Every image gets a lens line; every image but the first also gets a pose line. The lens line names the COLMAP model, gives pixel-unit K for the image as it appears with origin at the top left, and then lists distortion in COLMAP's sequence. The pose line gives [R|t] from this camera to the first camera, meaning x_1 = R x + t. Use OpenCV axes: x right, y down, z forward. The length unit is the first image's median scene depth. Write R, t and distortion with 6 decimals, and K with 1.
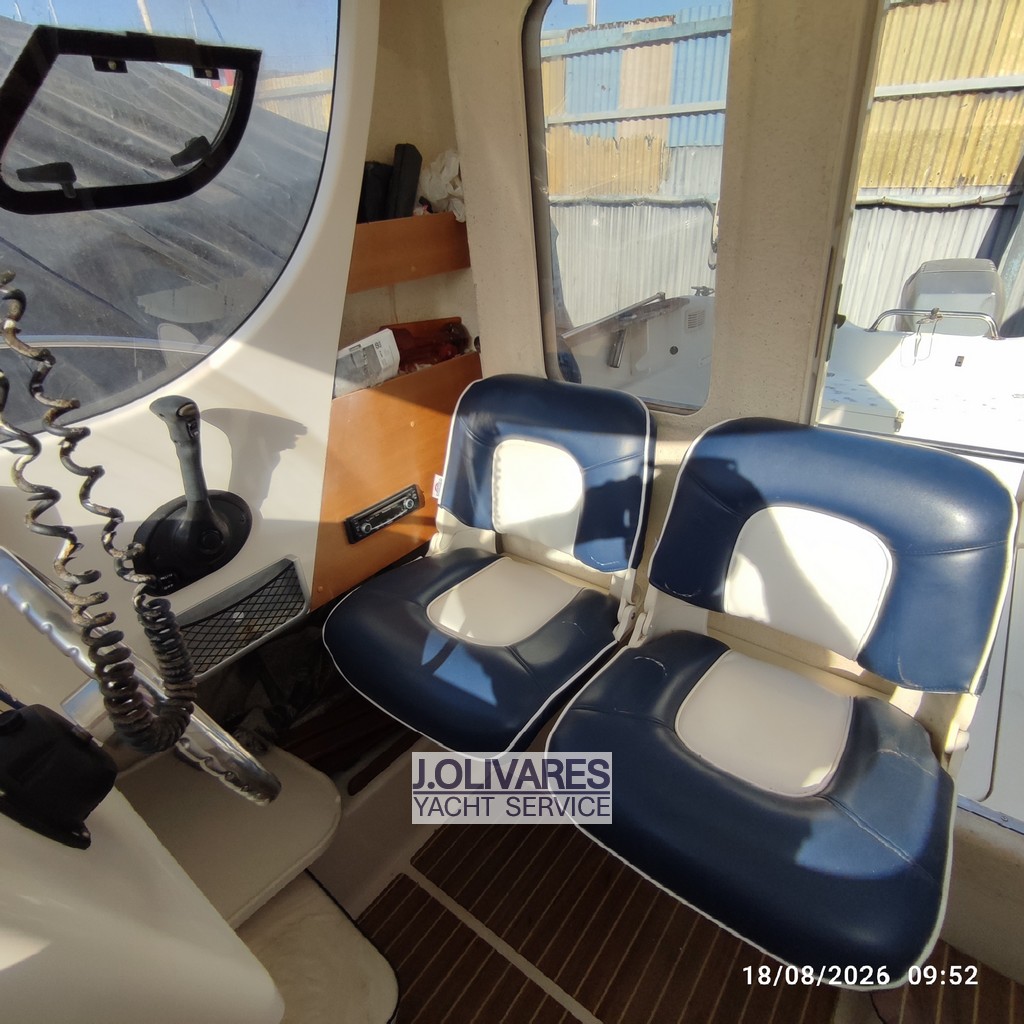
lens RADIAL K [[623.8, 0, 508.5], [0, 623.8, 510.6], [0, 0, 1]] dist [-0.019993, 0.008163]
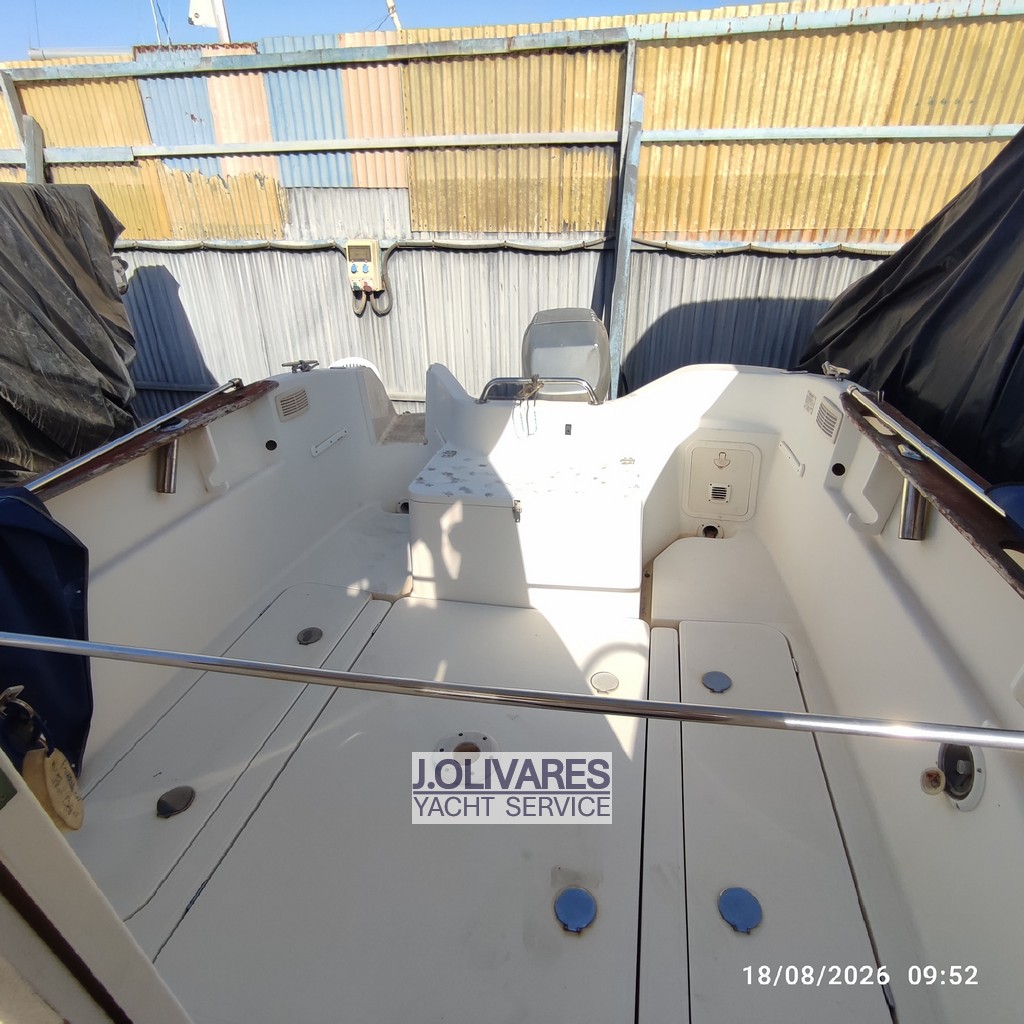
lens RADIAL K [[623.8, 0, 512.6], [0, 623.8, 518.5], [0, 0, 1]] dist [-0.019993, 0.008163]
pose [[0.897450, -0.183811, 0.400994, 0.113612], [0.196326, 0.980487, 0.010052, -0.061660], [-0.395018, 0.069704, 0.916025, 0.080437]]
